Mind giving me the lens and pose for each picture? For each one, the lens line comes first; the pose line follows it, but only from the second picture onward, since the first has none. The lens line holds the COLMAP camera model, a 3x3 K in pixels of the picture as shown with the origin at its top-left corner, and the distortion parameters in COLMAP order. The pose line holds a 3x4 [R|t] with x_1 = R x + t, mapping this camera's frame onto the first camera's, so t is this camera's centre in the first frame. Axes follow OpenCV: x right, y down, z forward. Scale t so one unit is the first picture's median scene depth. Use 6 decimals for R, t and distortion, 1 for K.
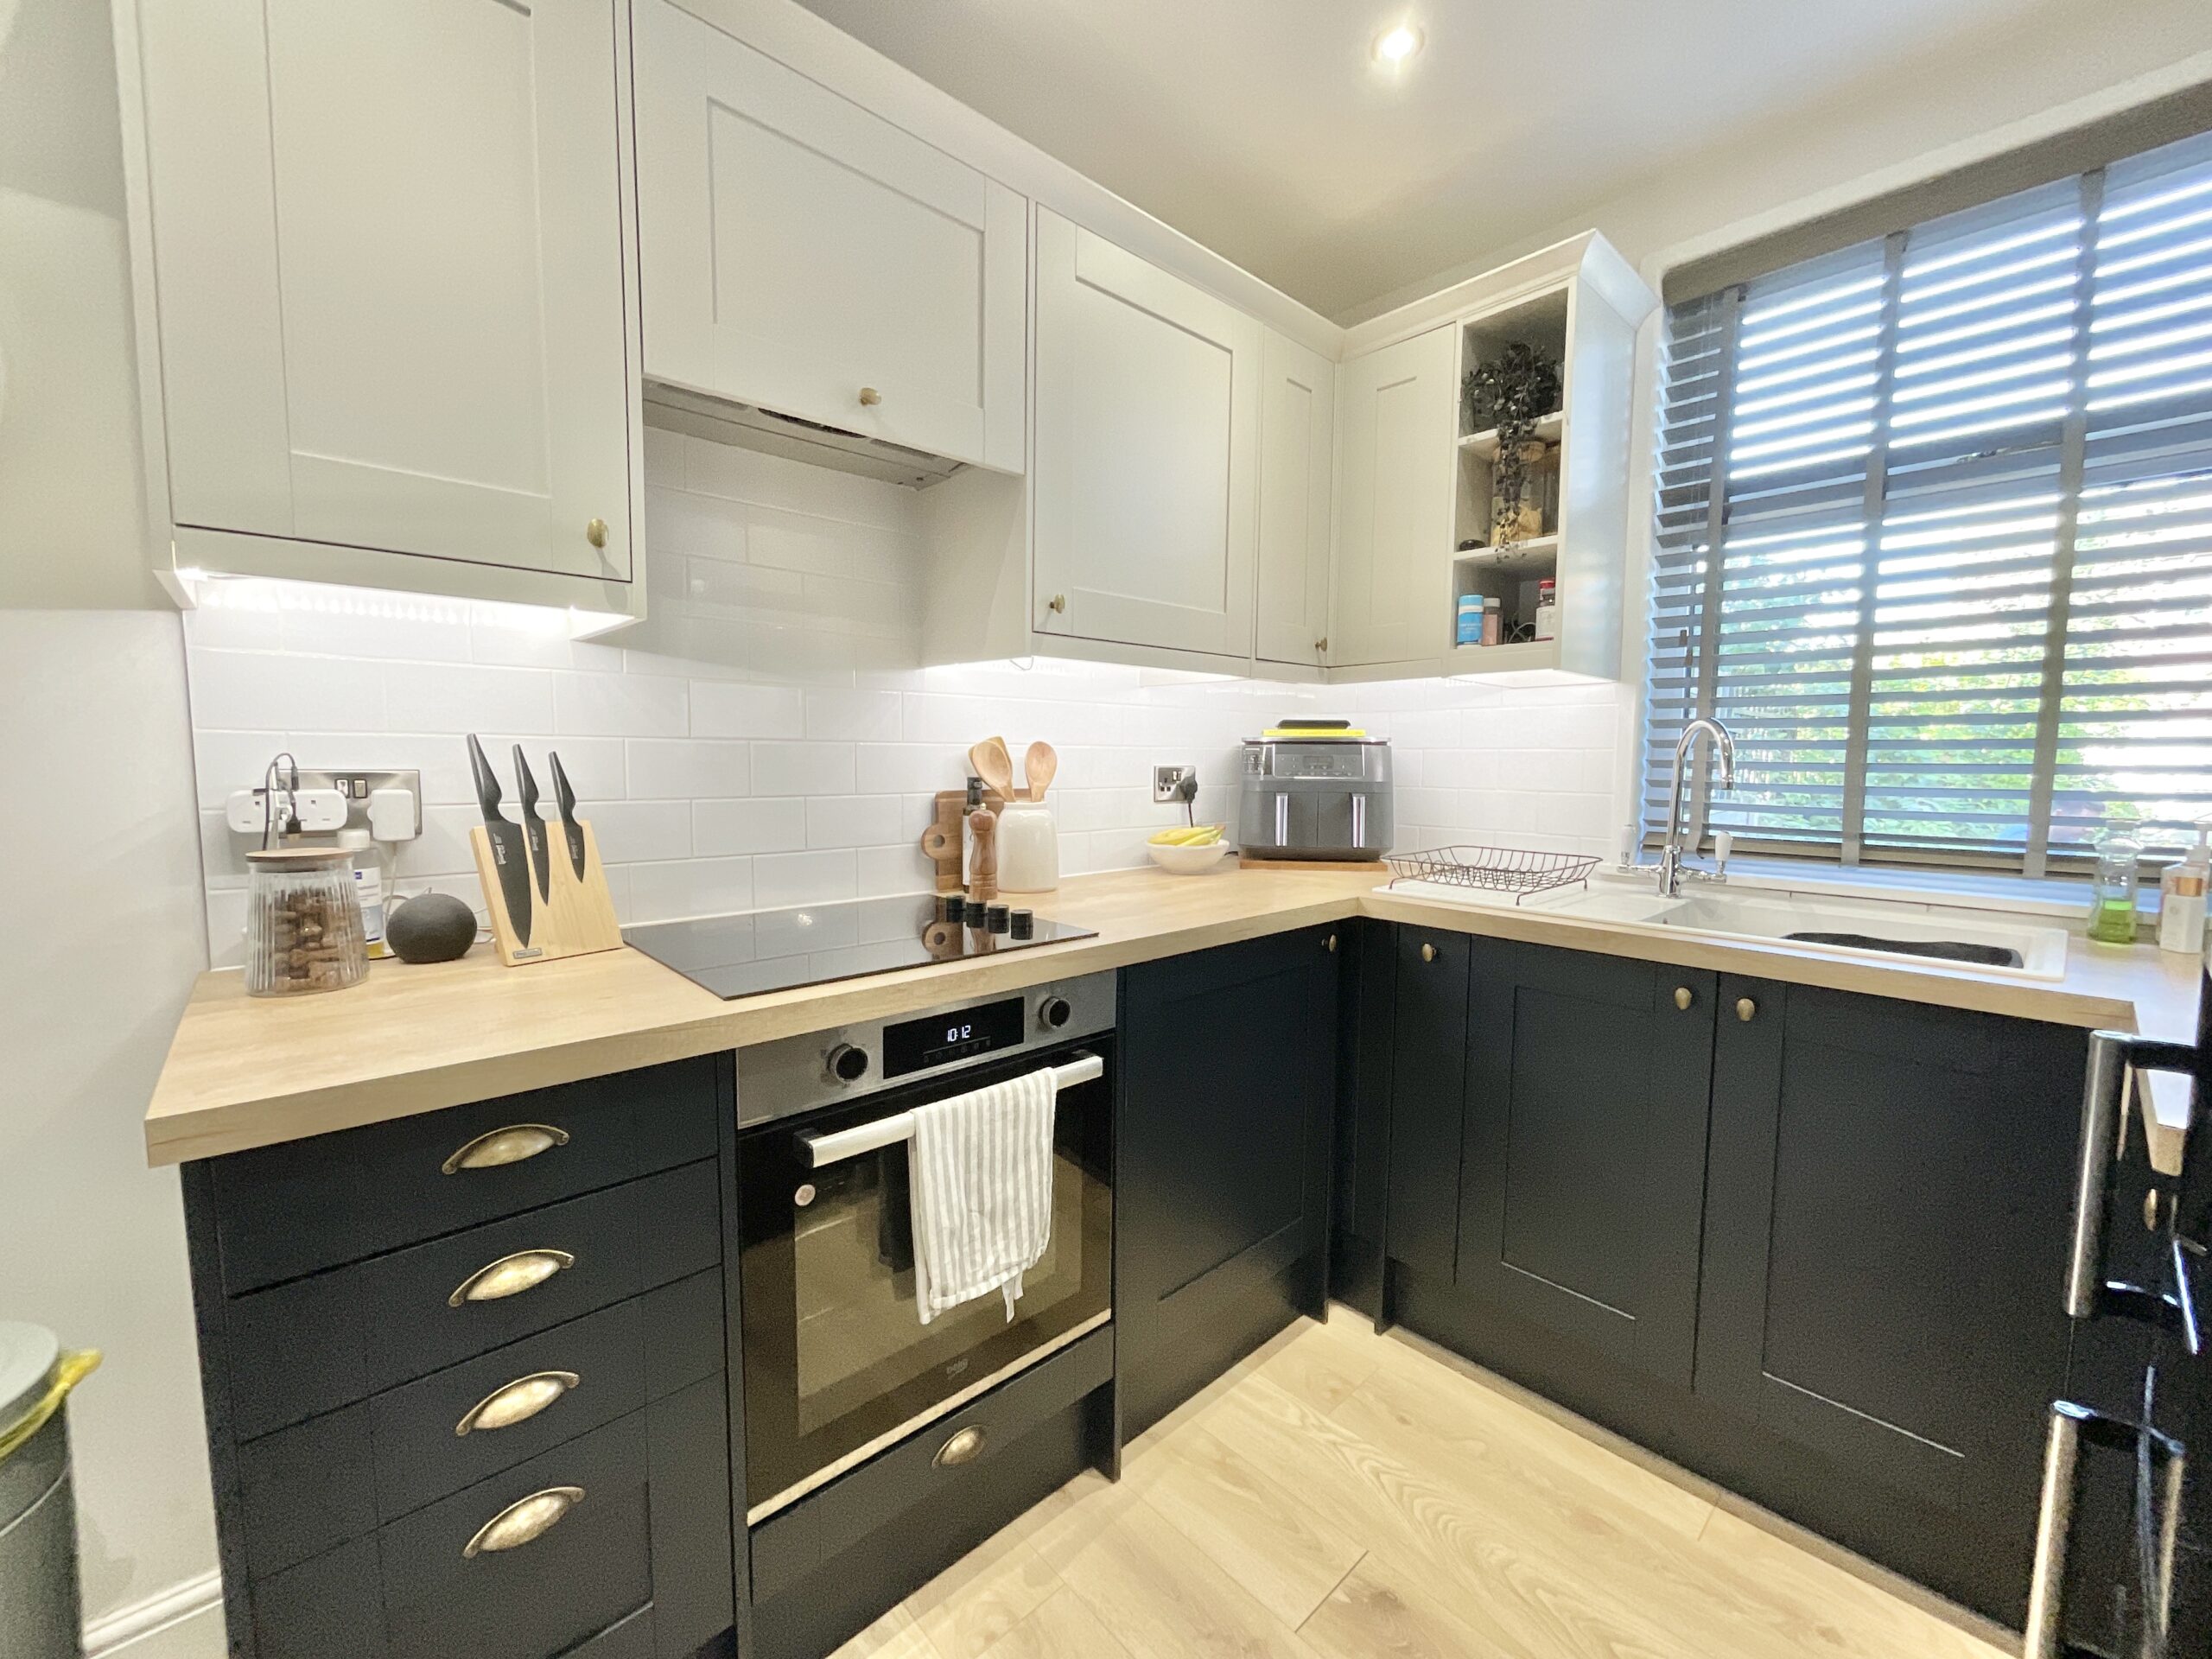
lens RADIAL K [[902.1, 0, 1110.4], [0, 902.1, 829.5], [0, 0, 1]] dist [-0.000186, -0.000346]
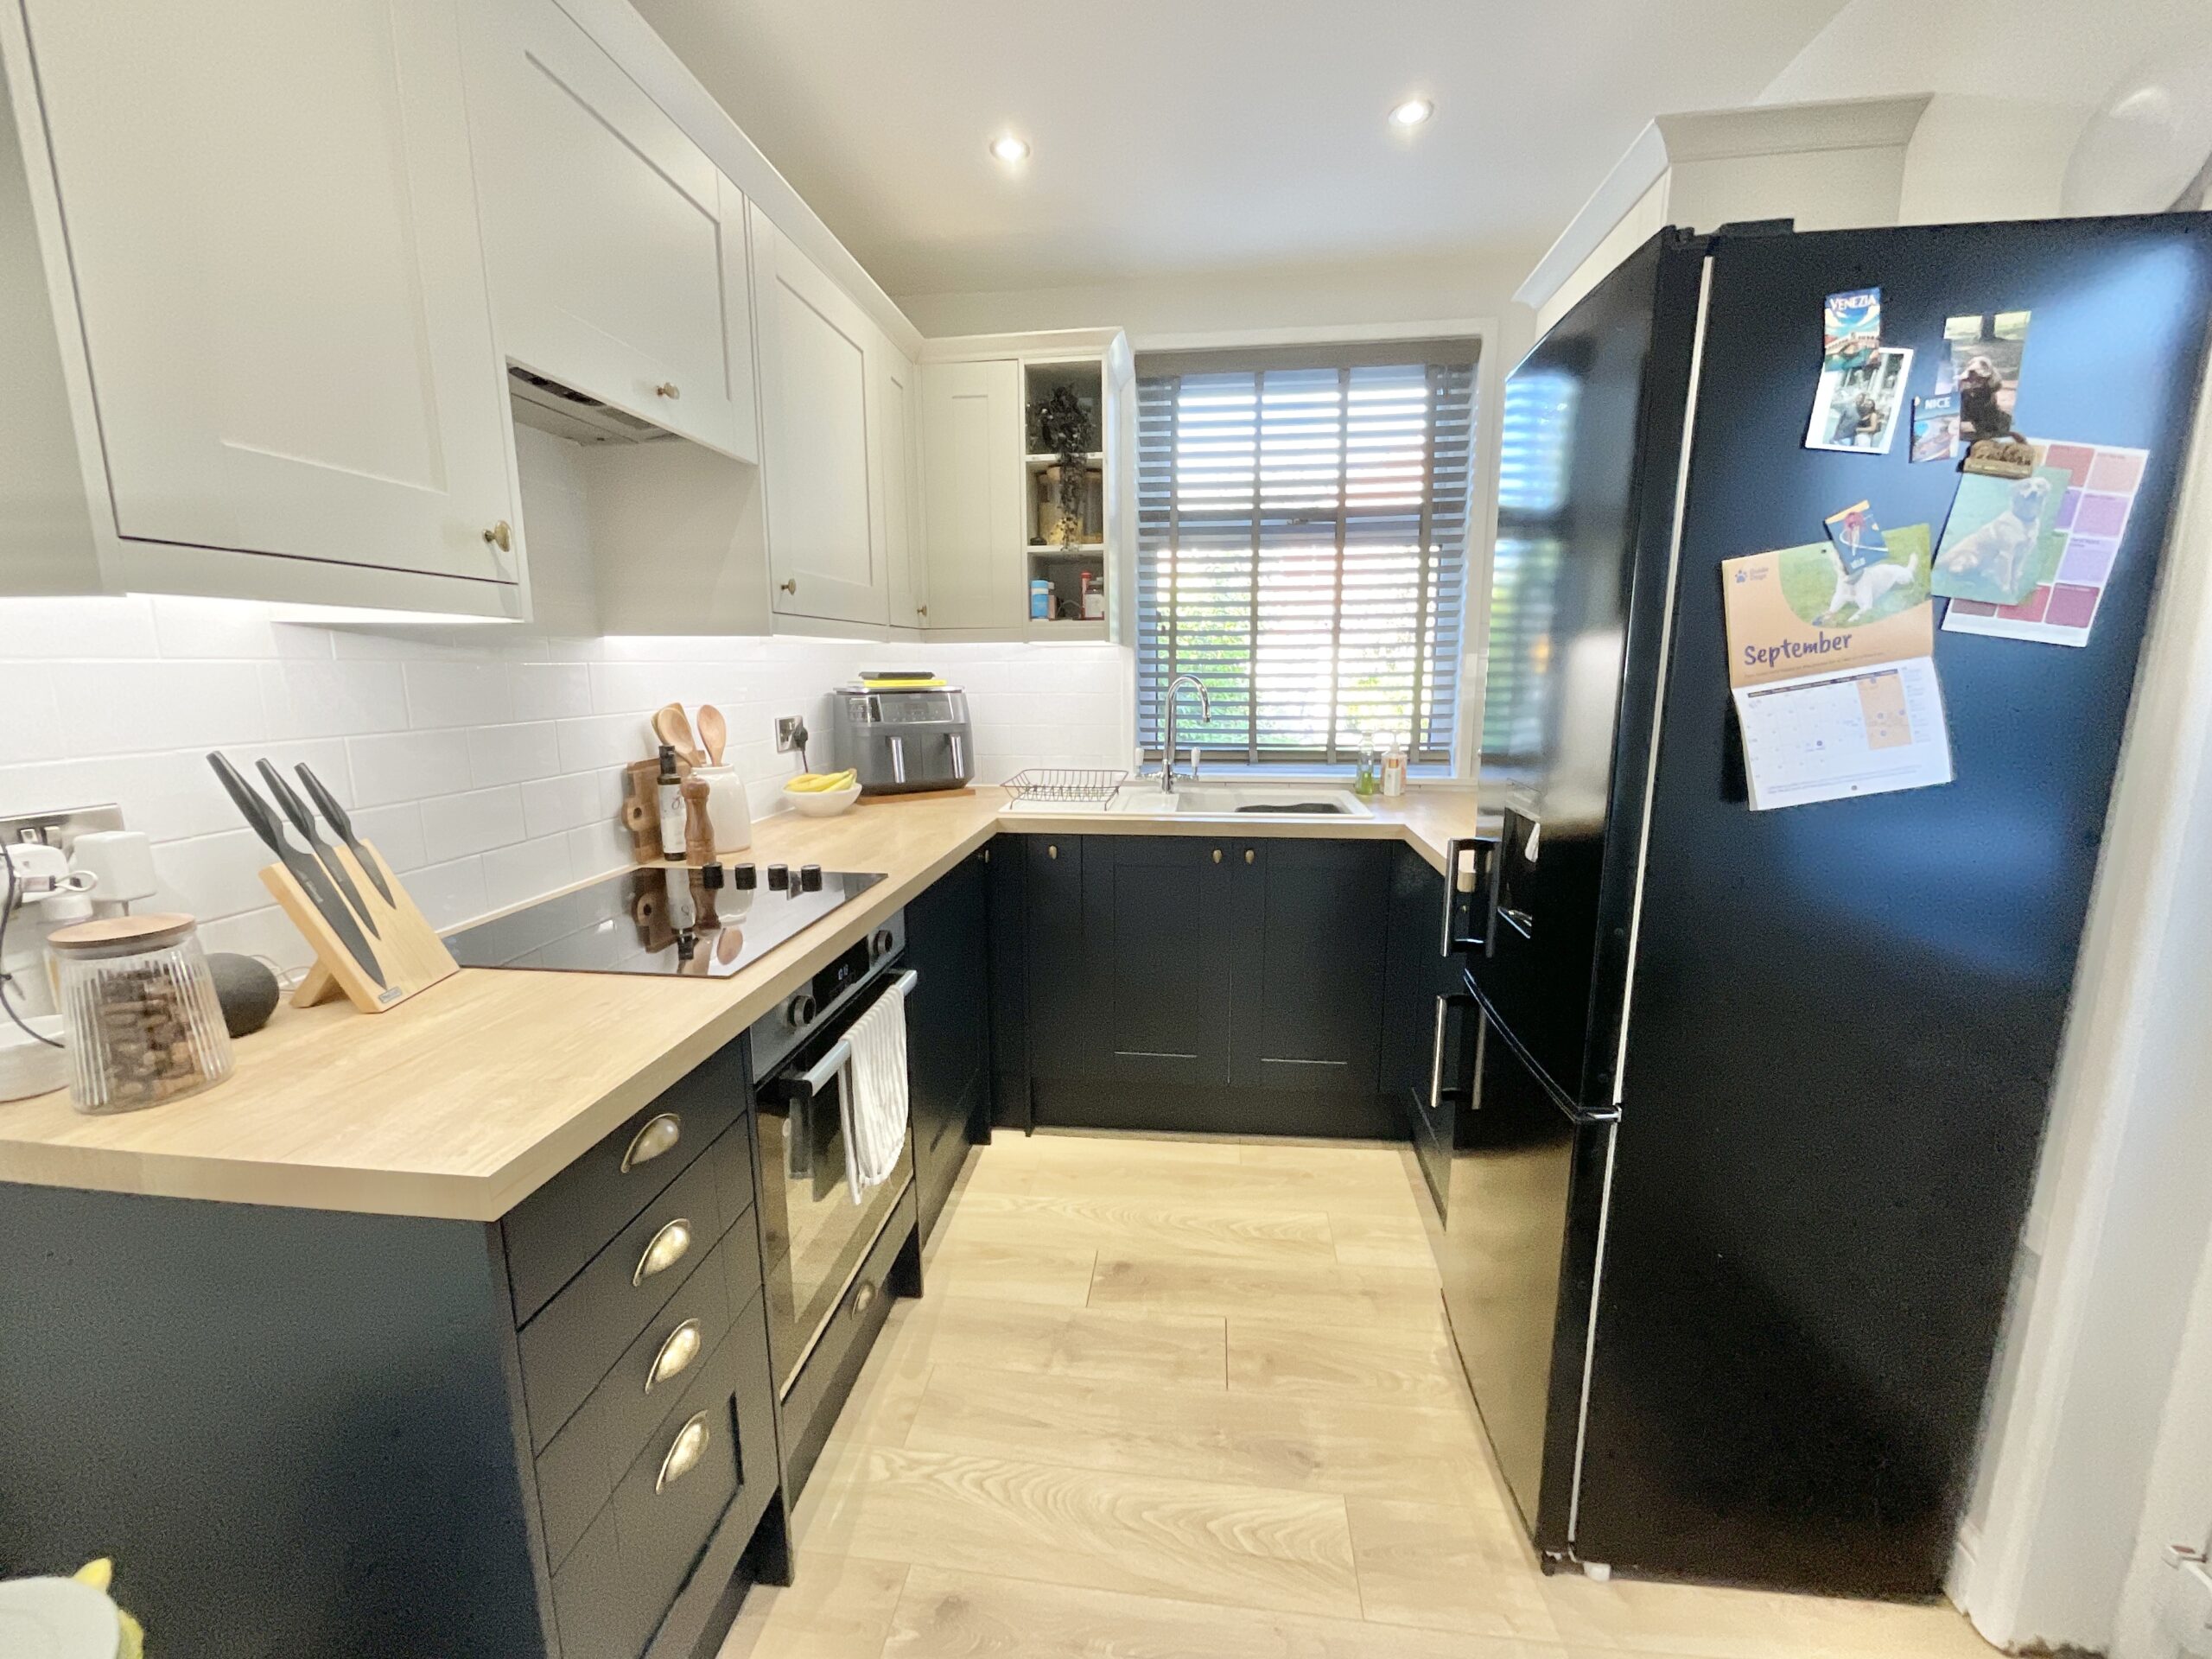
lens RADIAL K [[902.1, 0, 1110.4], [0, 902.1, 829.5], [0, 0, 1]] dist [-0.000186, -0.000346]
pose [[0.756175, -0.129346, 0.641459, -0.432048], [0.063700, 0.990164, 0.124568, -0.059215], [-0.651262, -0.053334, 0.756977, -0.085688]]
